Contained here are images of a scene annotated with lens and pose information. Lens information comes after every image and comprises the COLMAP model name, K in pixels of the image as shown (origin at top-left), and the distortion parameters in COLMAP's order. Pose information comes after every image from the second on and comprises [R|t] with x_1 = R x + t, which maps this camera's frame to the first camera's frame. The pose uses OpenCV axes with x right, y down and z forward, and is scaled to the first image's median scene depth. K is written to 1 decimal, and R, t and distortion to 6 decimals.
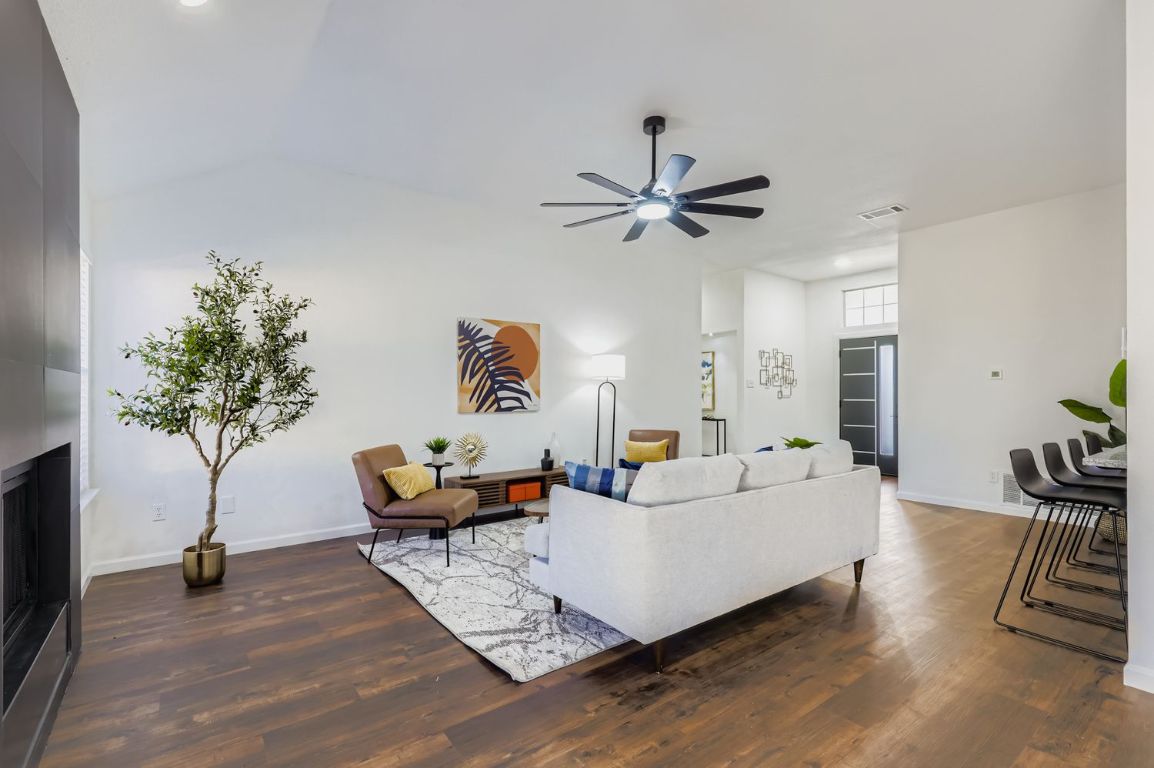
lens RADIAL K [[531.9, 0, 565.7], [0, 531.9, 386.2], [0, 0, 1]] dist [0.014268, -0.000653]
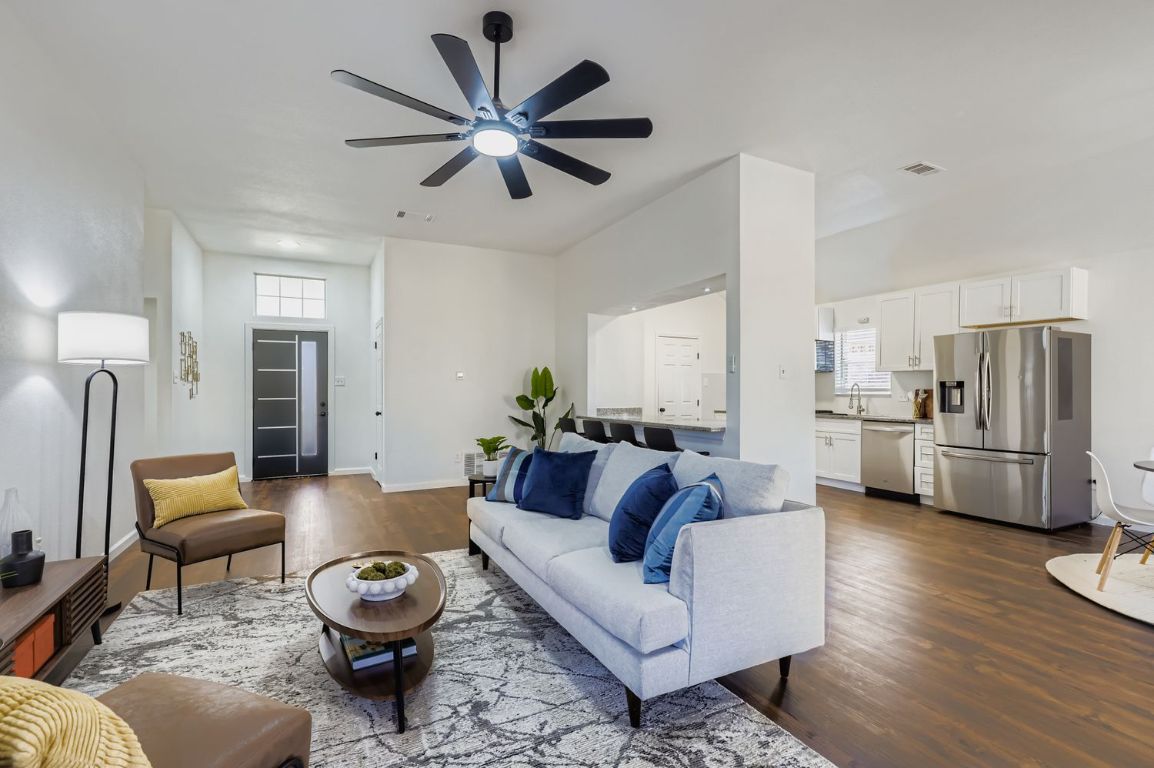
lens RADIAL K [[531.9, 0, 565.7], [0, 531.9, 386.2], [0, 0, 1]] dist [0.014268, -0.000653]
pose [[0.164743, 0.007196, 0.986310, -0.276320], [-0.008758, 0.999945, -0.005832, 0.005635], [-0.986298, -0.007678, 0.164797, 0.398981]]
